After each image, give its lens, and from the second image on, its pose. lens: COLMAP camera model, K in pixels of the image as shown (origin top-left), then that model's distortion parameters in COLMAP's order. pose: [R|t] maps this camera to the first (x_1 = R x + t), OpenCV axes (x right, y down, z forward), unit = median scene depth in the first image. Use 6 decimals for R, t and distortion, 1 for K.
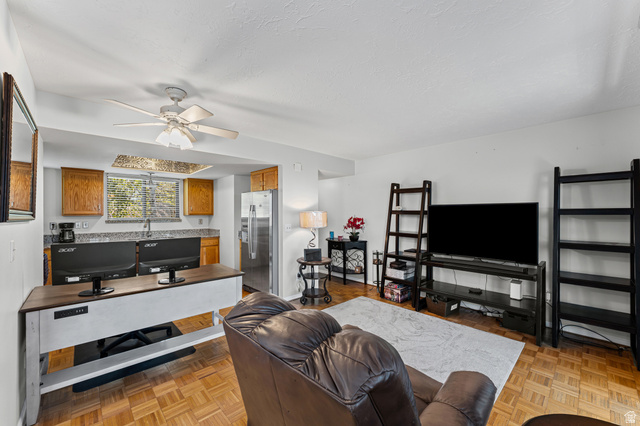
lens RADIAL K [[254.9, 0, 318.8], [0, 254.9, 215.0], [0, 0, 1]] dist [0.000537, 0.000072]
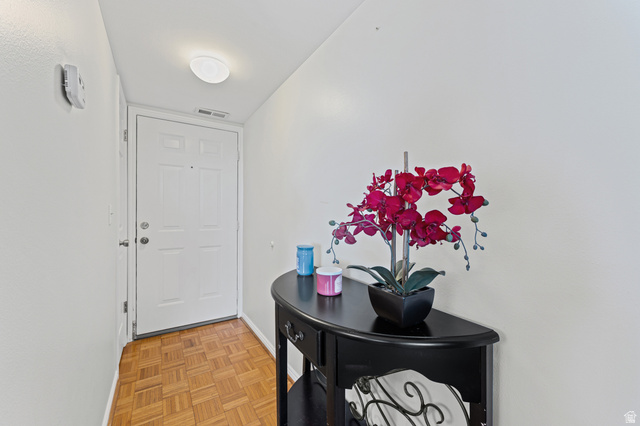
lens RADIAL K [[254.9, 0, 318.8], [0, 254.9, 215.0], [0, 0, 1]] dist [0.000537, 0.000072]
pose [[0.982519, 0.007141, -0.186028, 0.127370], [-0.006865, 0.999974, 0.002133, 0.041037], [0.186038, -0.000818, 0.982542, 0.908008]]
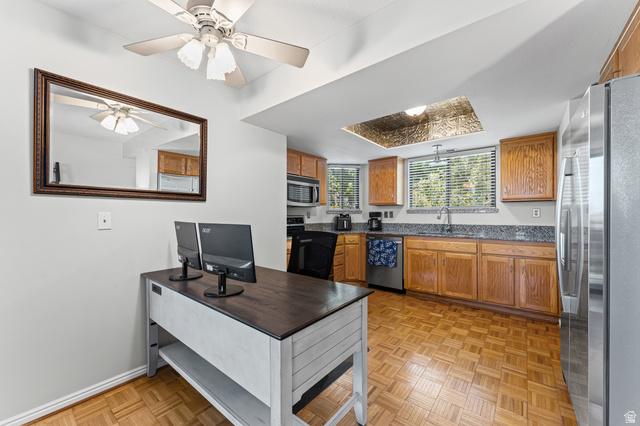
lens RADIAL K [[254.9, 0, 318.8], [0, 254.9, 215.0], [0, 0, 1]] dist [0.000537, 0.000072]
pose [[0.134685, 0.005207, -0.990875, 0.035910], [0.002366, 0.999982, 0.005576, 0.033472], [0.990886, -0.003096, 0.134670, 0.571035]]
